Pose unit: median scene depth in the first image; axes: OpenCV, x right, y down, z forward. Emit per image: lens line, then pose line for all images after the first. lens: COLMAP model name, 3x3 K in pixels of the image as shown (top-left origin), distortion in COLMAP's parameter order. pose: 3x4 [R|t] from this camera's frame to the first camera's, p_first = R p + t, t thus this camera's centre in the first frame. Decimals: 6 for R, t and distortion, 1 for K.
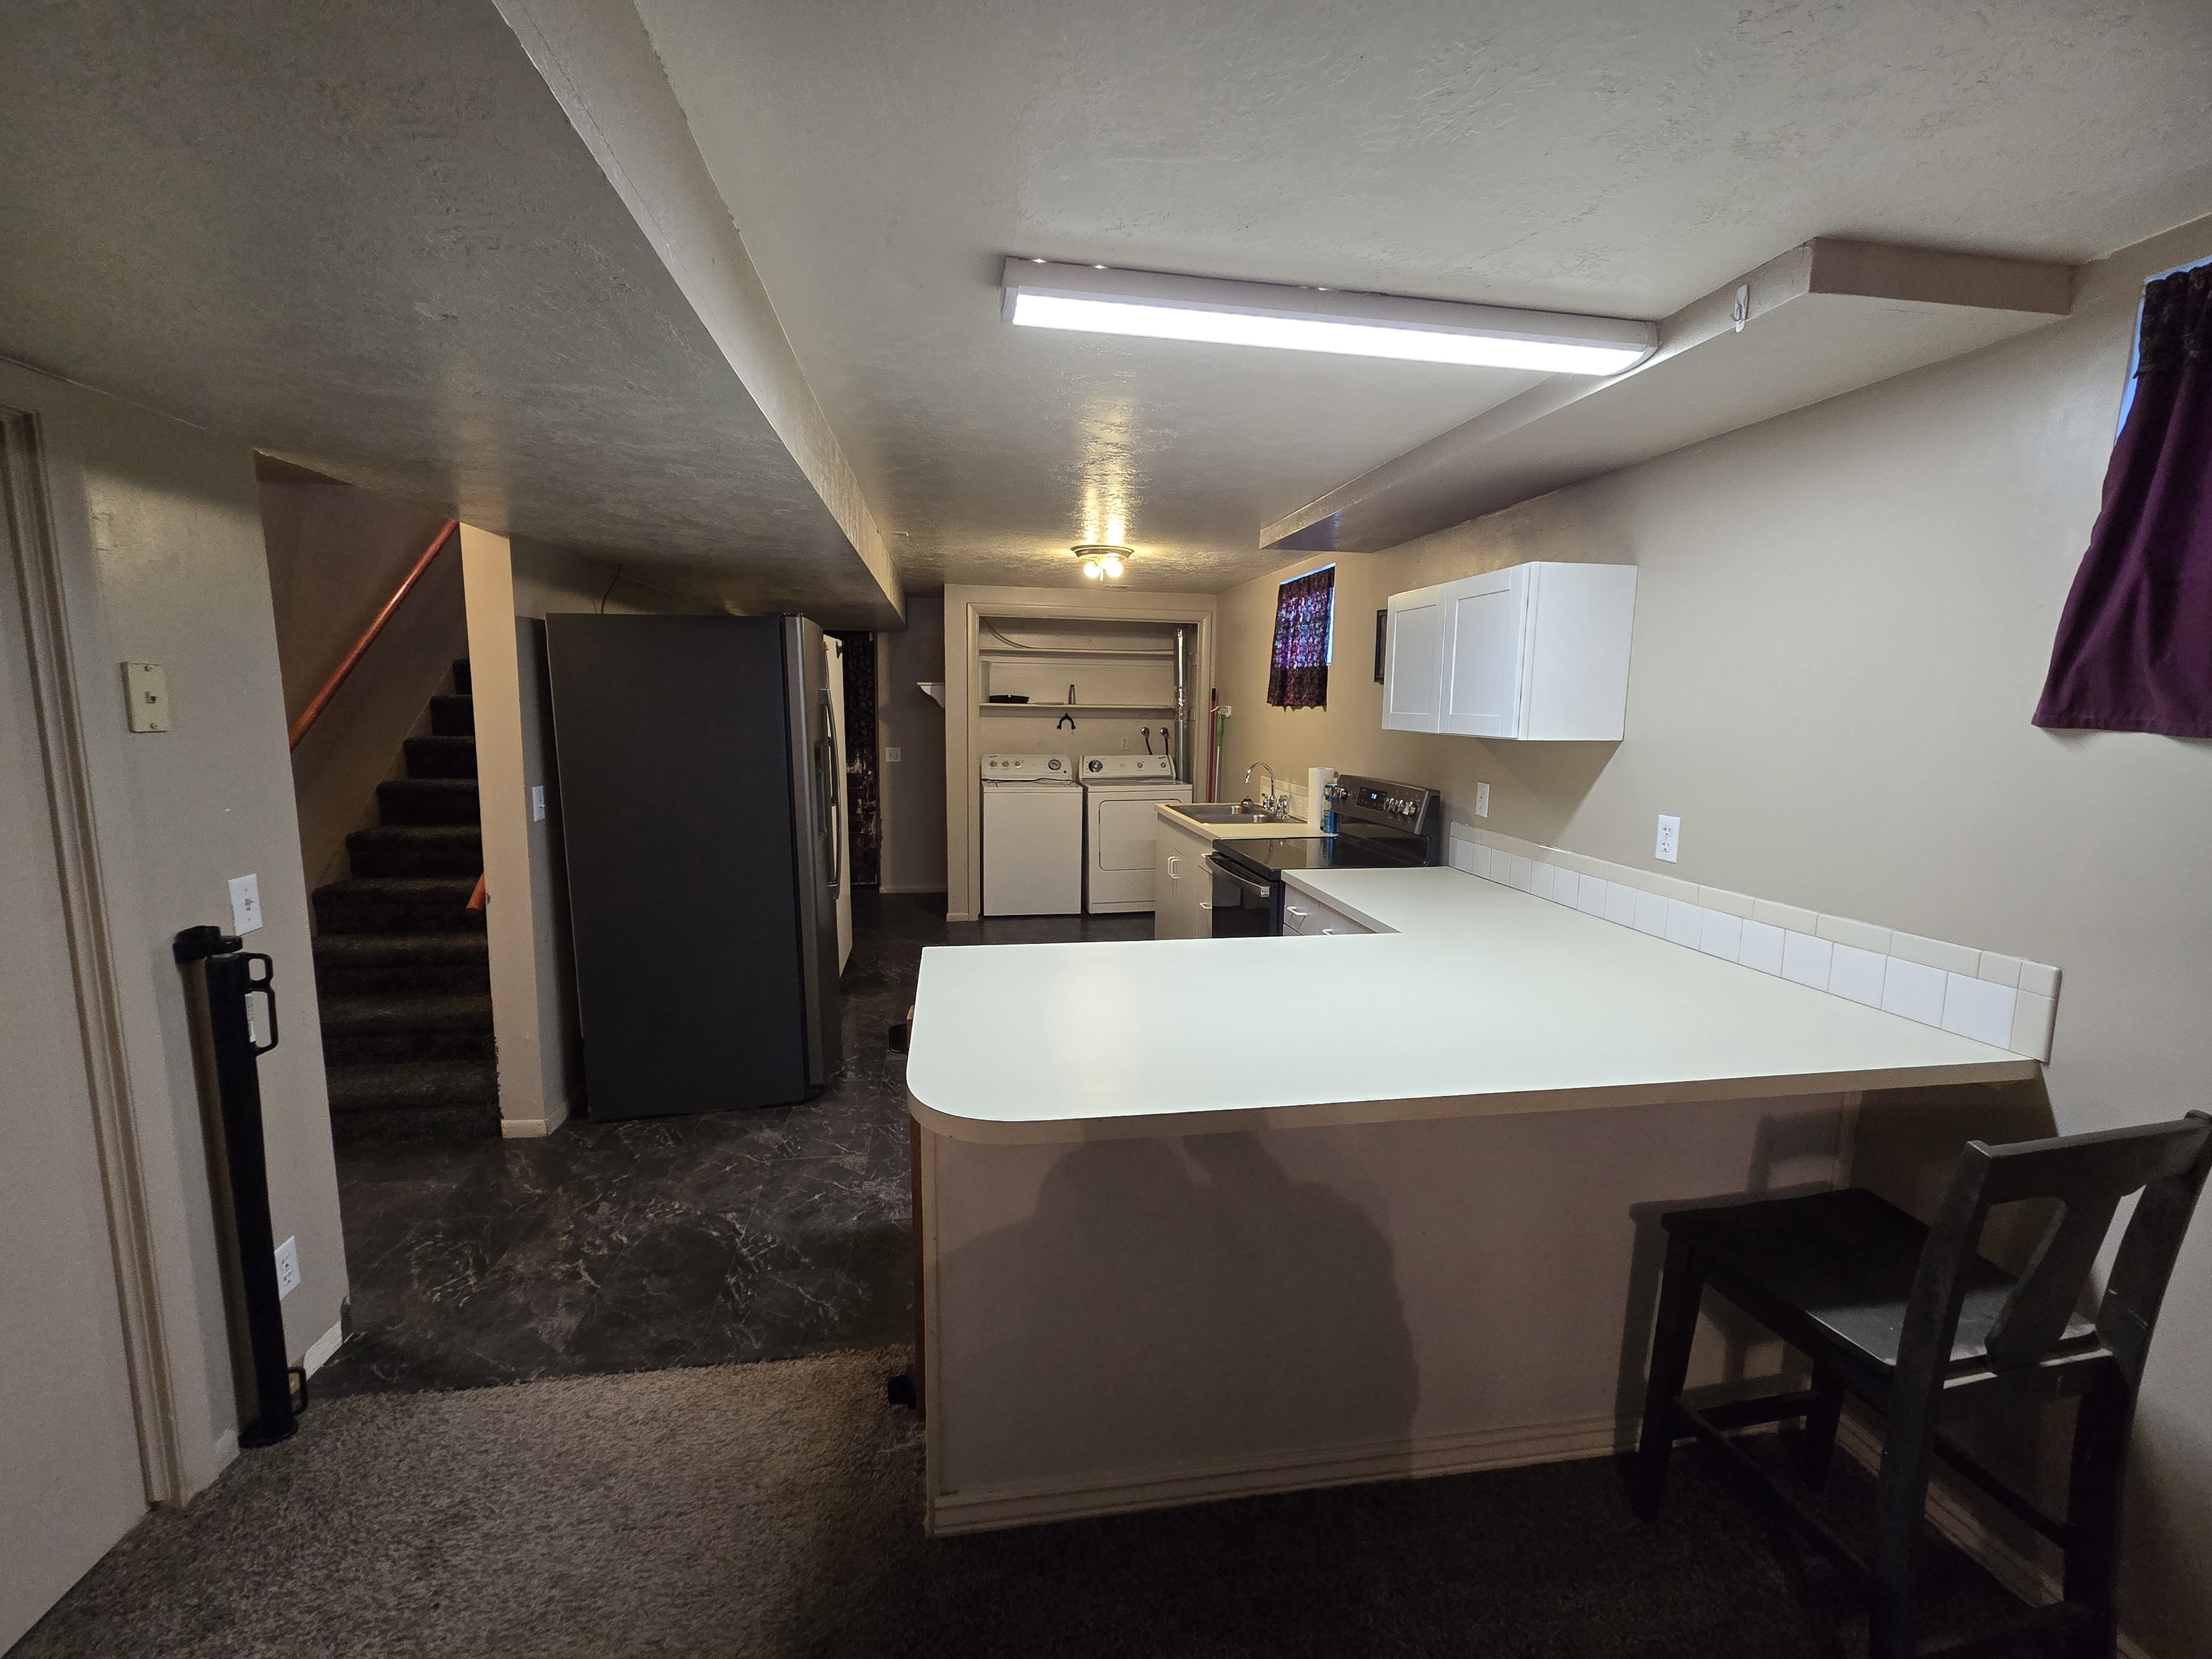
lens RADIAL K [[895.4, 0, 1112.1], [0, 895.4, 823.3], [0, 0, 1]] dist [0.001257, 0.000597]
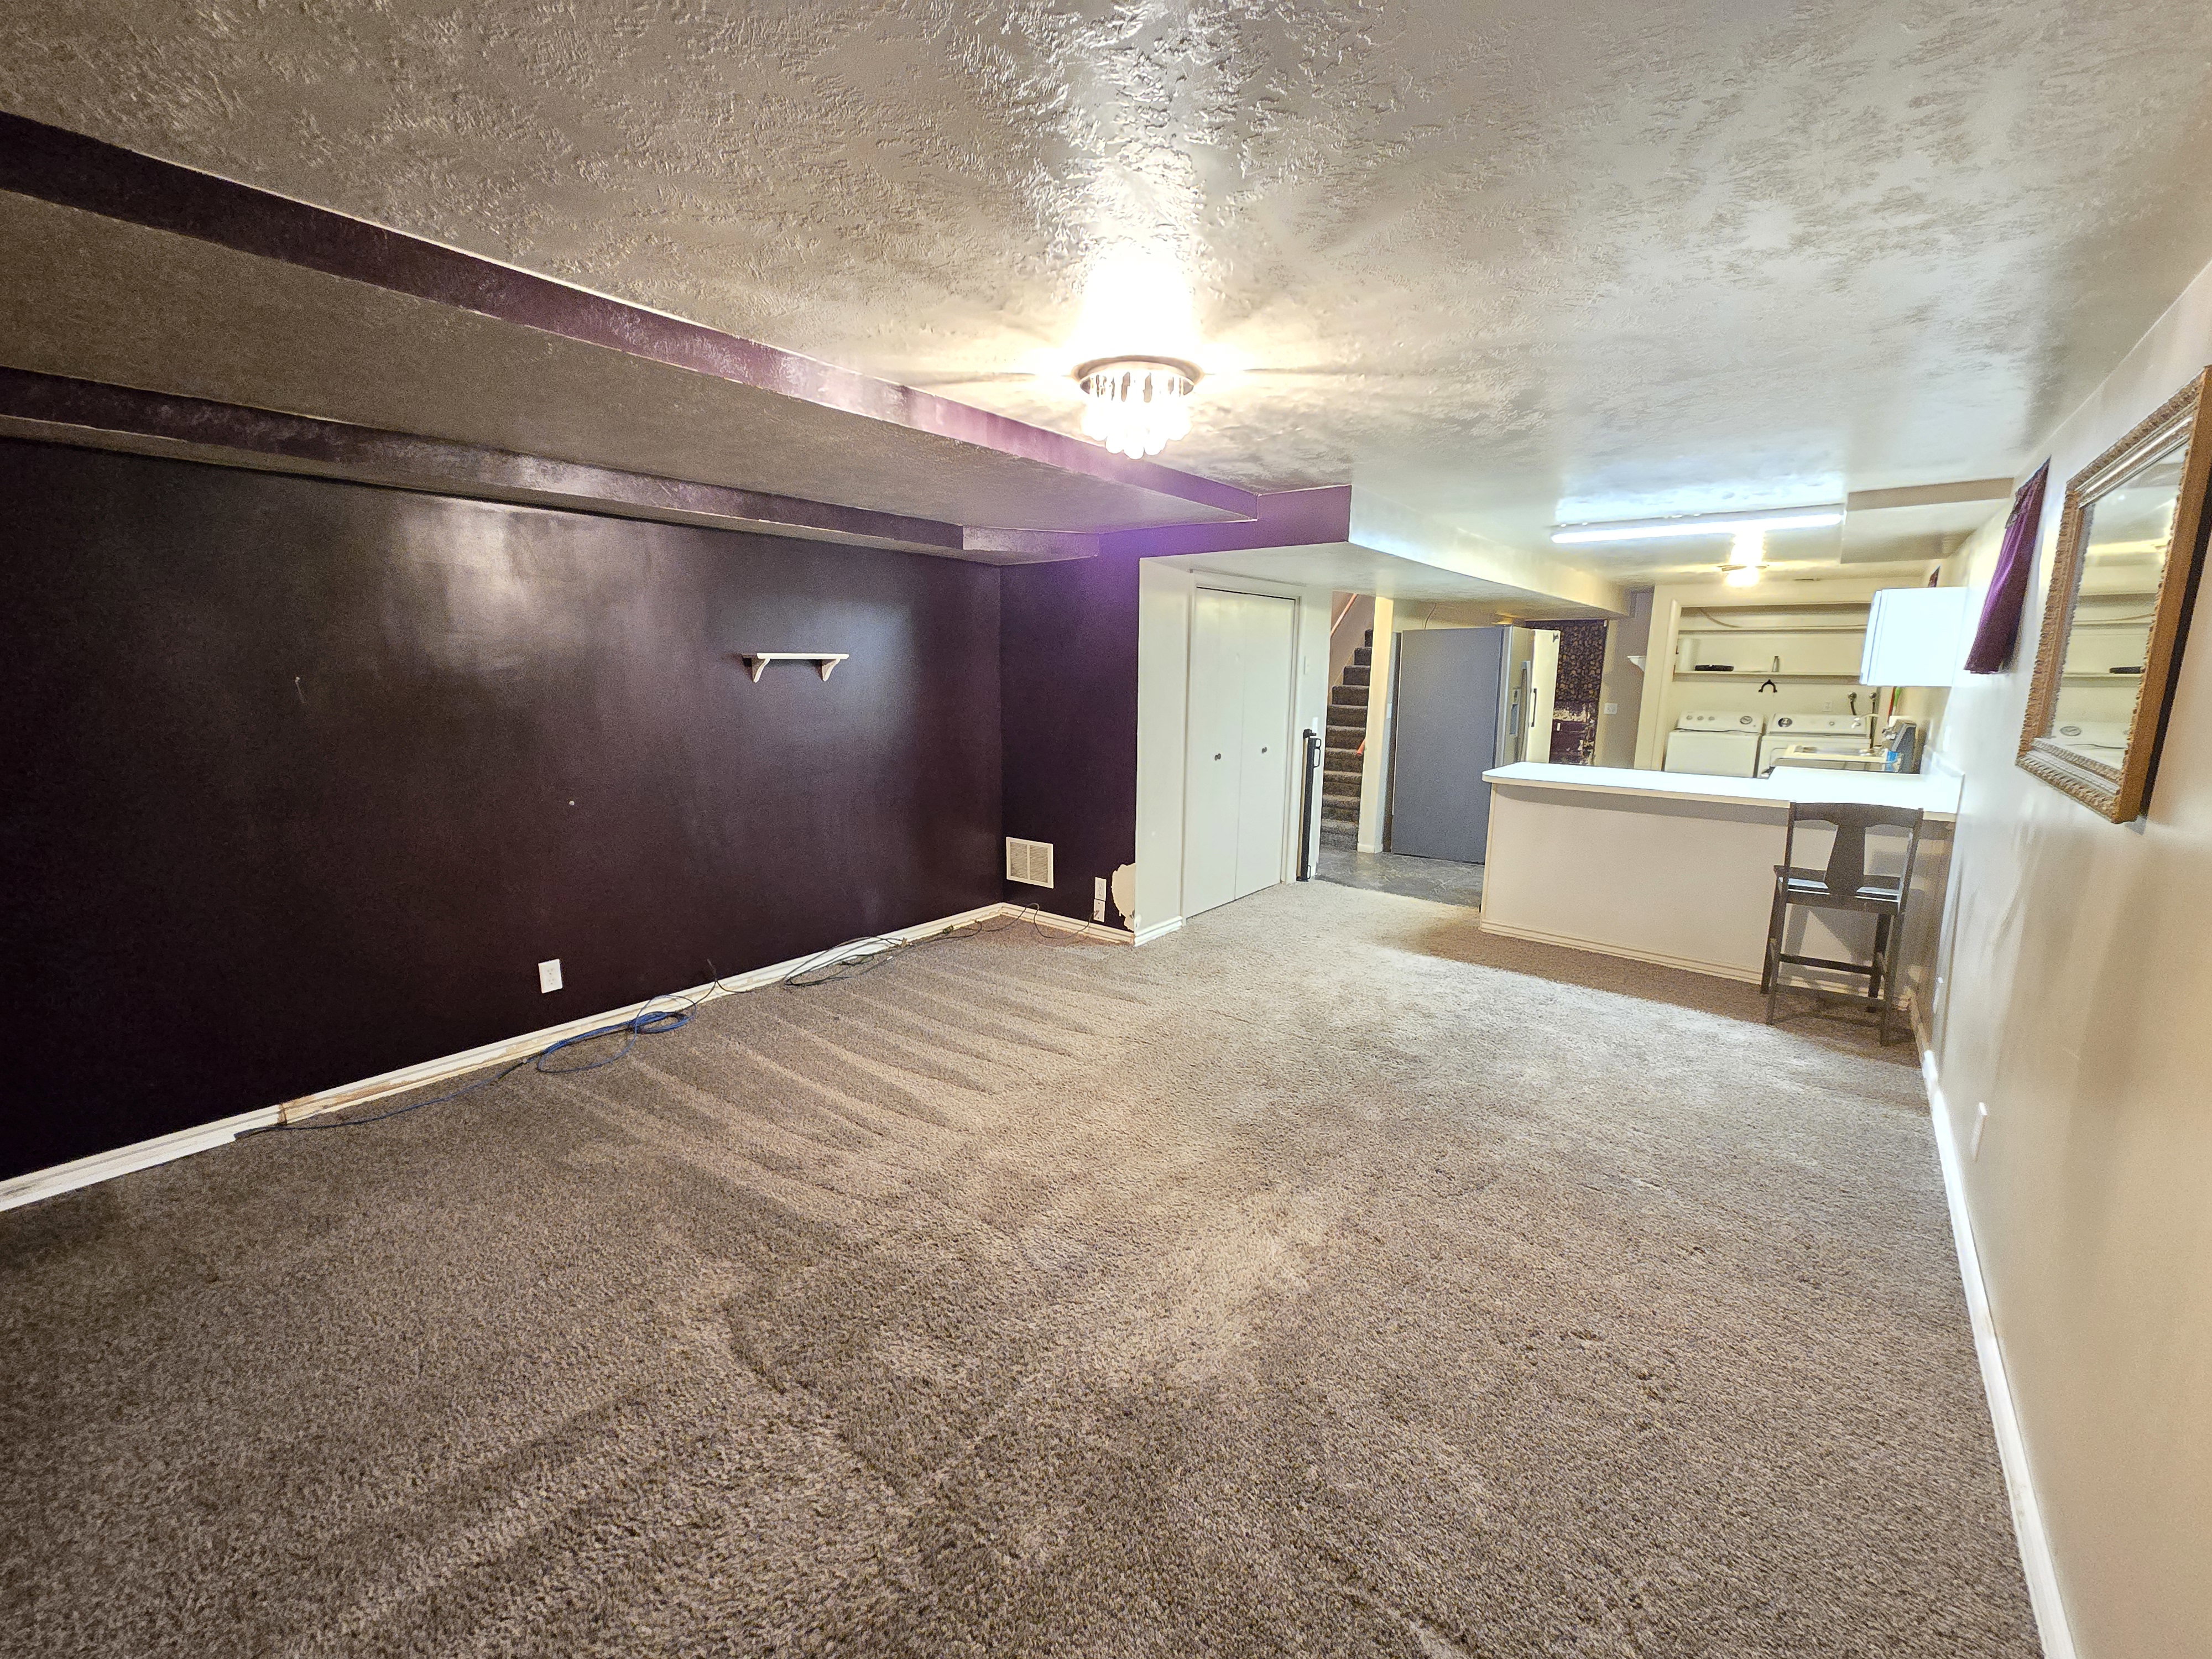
lens RADIAL K [[902.8, 0, 1113.3], [0, 902.8, 818.7], [0, 0, 1]] dist [0.001450, 0.000870]
pose [[0.667224, 0.119814, -0.735157, 0.292164], [-0.103218, 0.992328, 0.068046, 0.077049], [0.737670, 0.030480, 0.674473, -0.503812]]
